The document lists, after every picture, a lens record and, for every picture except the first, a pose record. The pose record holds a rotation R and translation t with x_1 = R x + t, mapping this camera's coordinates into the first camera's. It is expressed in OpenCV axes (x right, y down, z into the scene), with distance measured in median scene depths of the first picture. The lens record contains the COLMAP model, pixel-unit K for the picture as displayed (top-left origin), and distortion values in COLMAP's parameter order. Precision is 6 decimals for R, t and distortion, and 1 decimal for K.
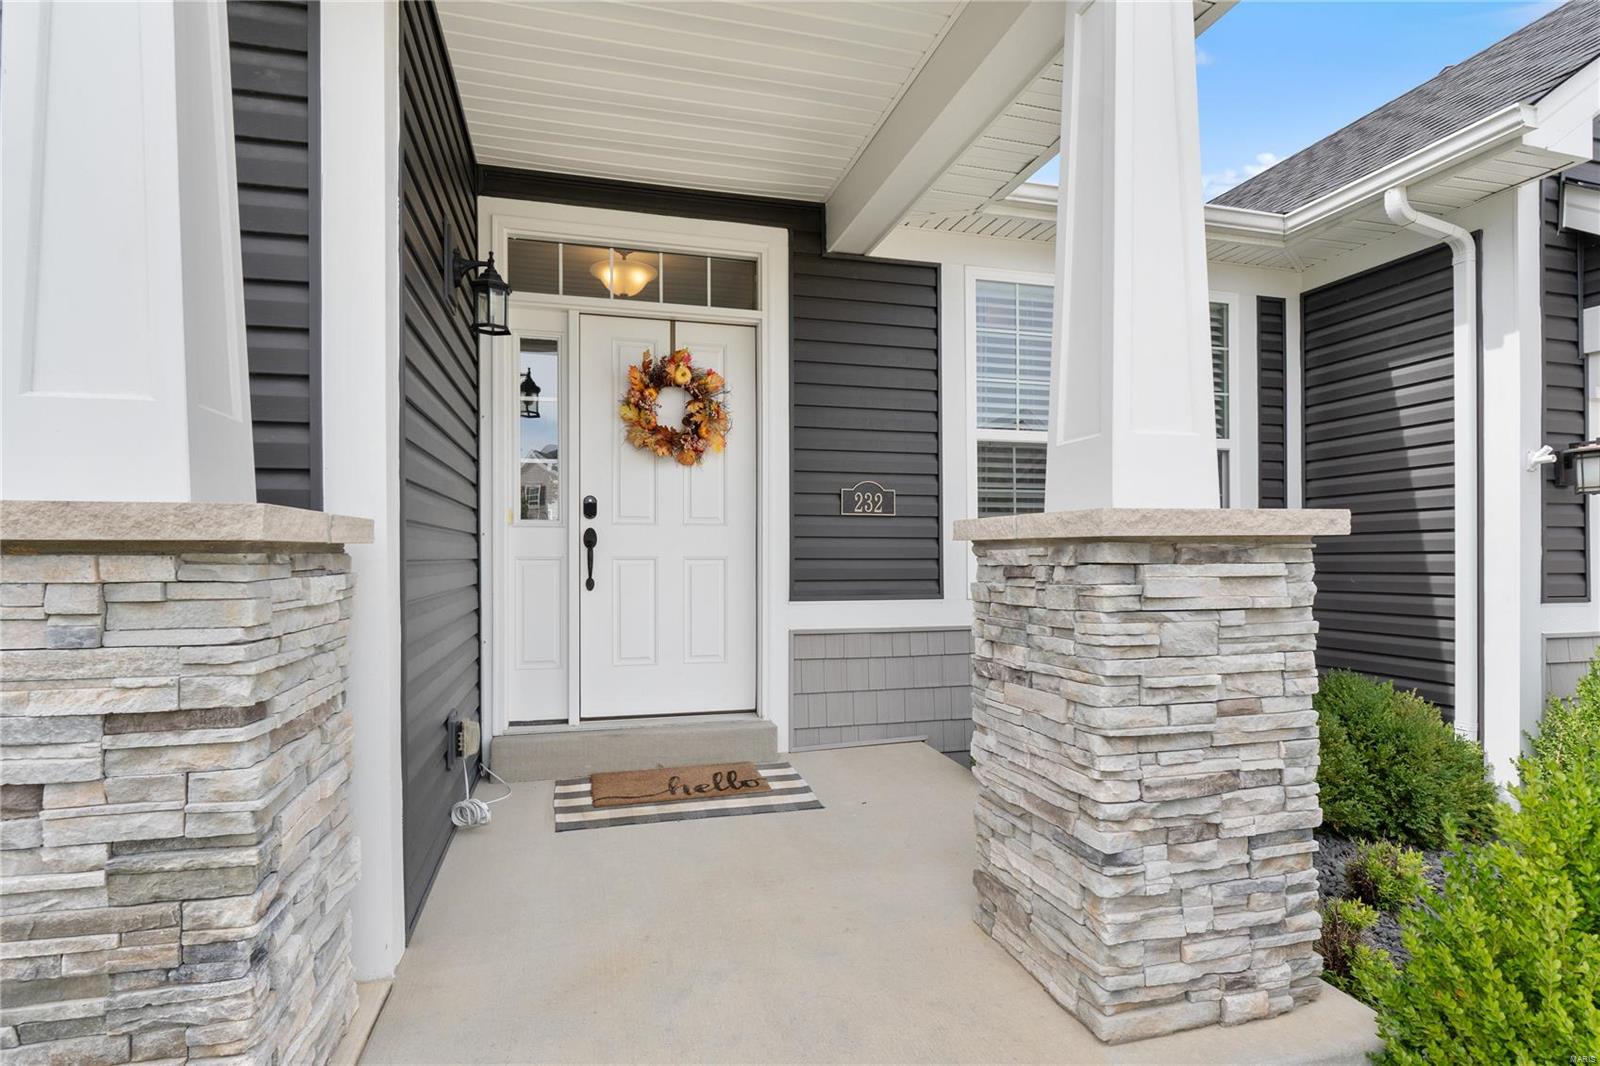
lens RADIAL K [[816.0, 0, 804.3], [0, 816.0, 550.2], [0, 0, 1]] dist [0.003736, 0.000161]
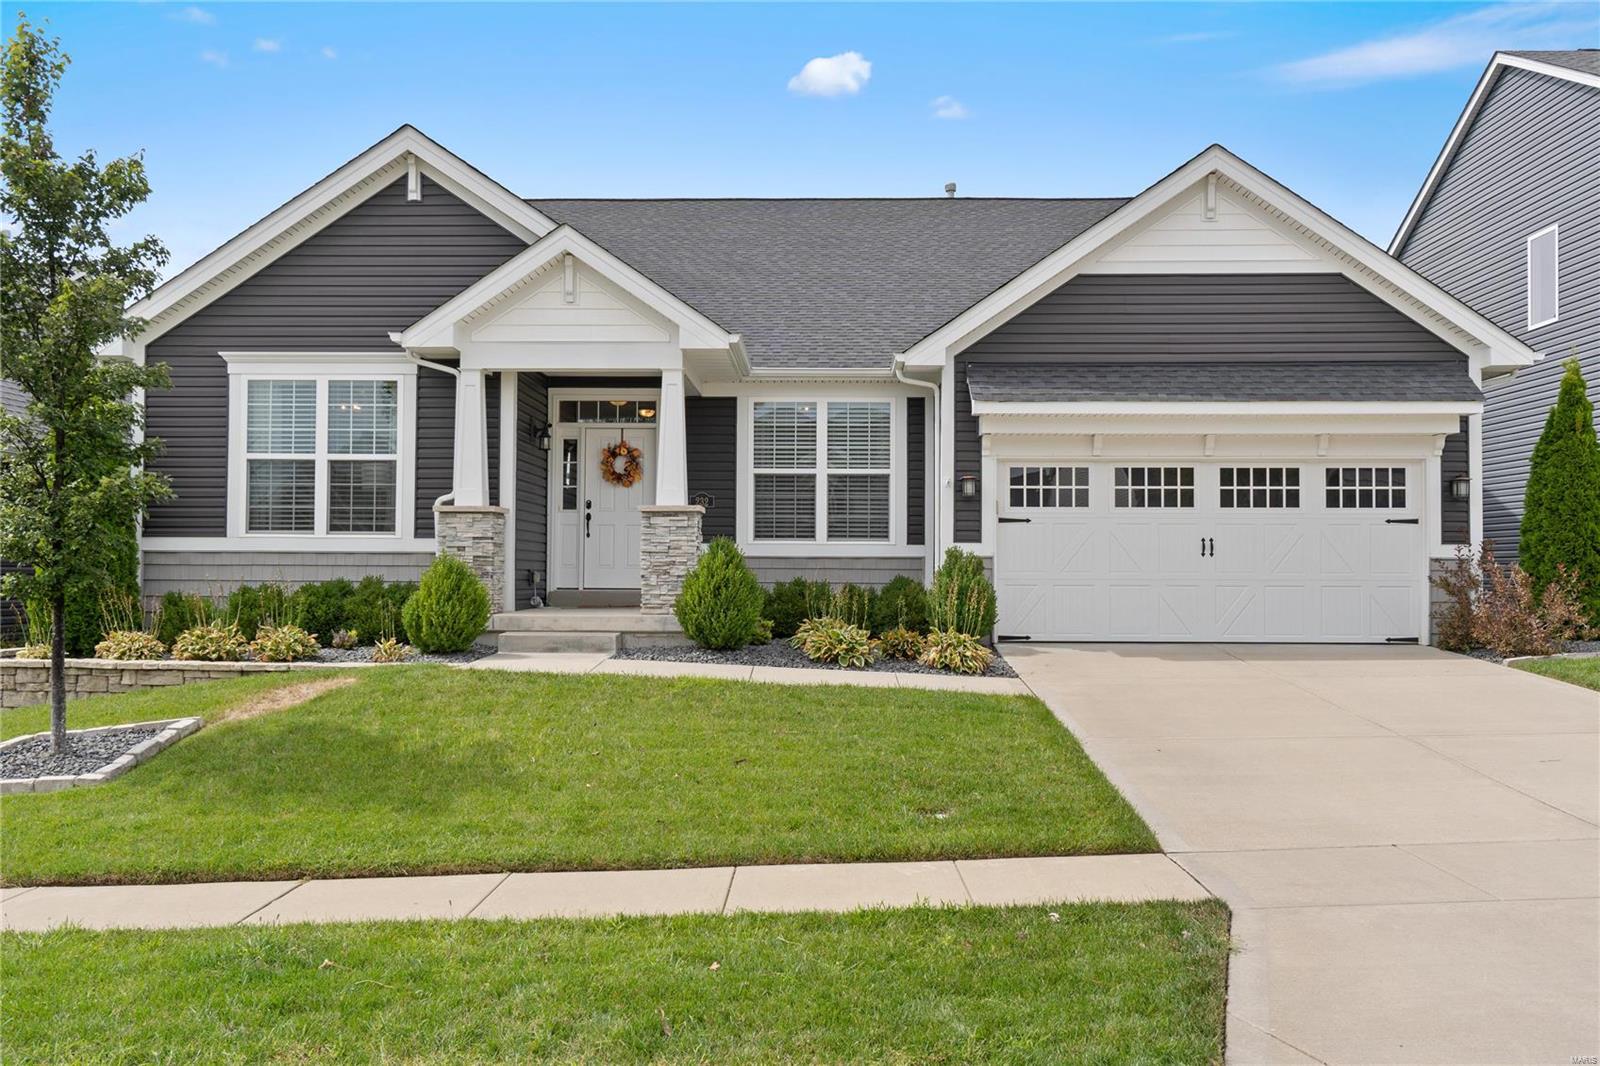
lens RADIAL K [[1375.7, 0, 798.9], [0, 1375.7, 531.4], [0, 0, 1]] dist [-0.006029, -0.000205]
pose [[0.956761, -0.001153, -0.290871, 1.627635], [-0.006303, 0.999675, -0.024695, 0.134484], [0.290805, 0.025460, 0.956443, -2.940952]]
